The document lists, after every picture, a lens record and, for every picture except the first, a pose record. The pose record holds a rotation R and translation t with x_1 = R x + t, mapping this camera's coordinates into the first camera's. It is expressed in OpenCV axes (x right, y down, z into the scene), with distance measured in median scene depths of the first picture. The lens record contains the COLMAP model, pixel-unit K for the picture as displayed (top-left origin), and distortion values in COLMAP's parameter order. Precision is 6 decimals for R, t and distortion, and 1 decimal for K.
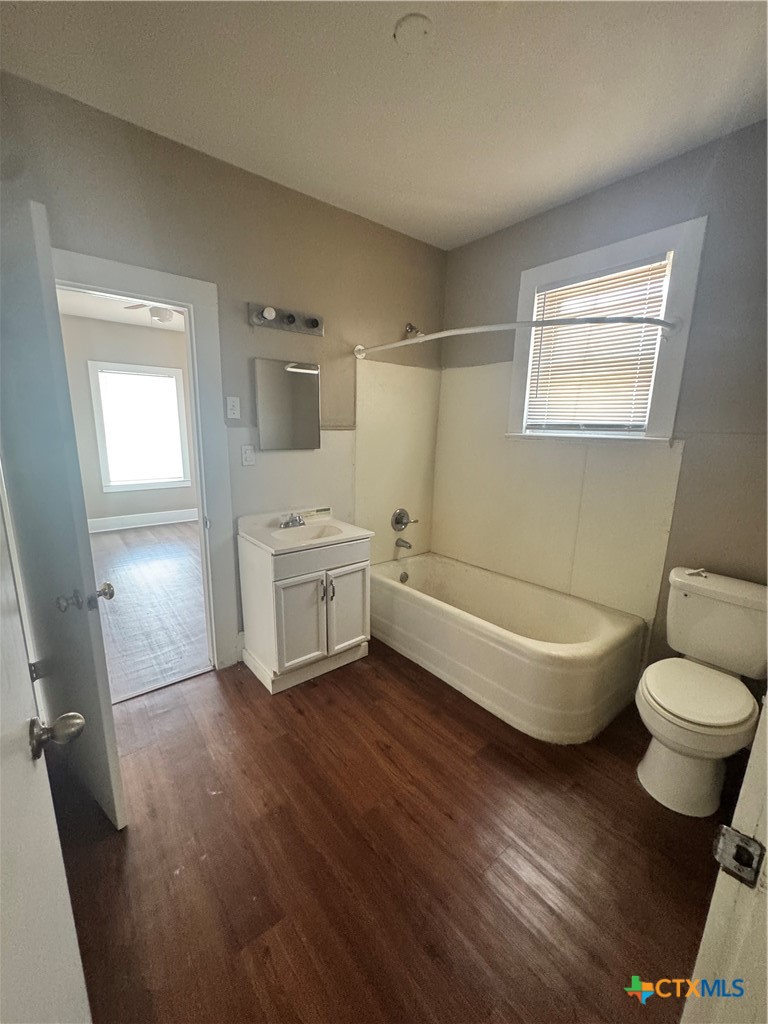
lens RADIAL K [[409.7, 0, 386.6], [0, 409.7, 510.0], [0, 0, 1]] dist [-0.009502, 0.000444]
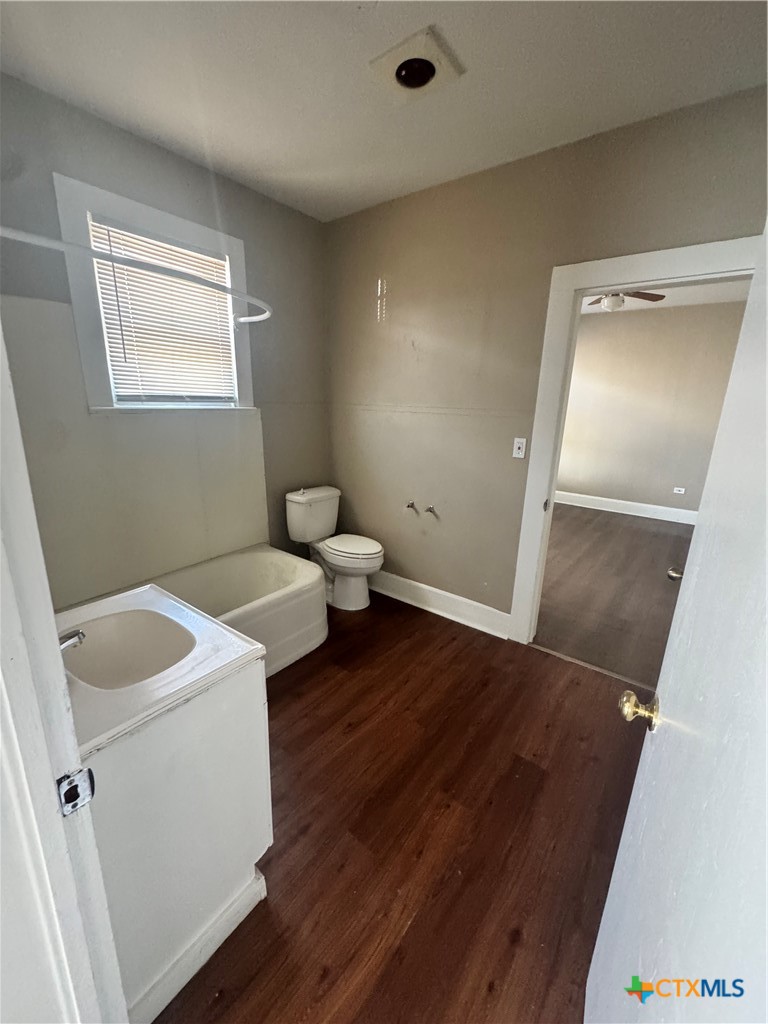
lens RADIAL K [[409.7, 0, 386.2], [0, 409.7, 509.1], [0, 0, 1]] dist [-0.009502, 0.000444]
pose [[-0.234042, -0.266219, 0.935068, -0.712128], [0.169941, 0.935771, 0.308955, -0.190432], [-0.957259, 0.231215, -0.173768, 0.832037]]
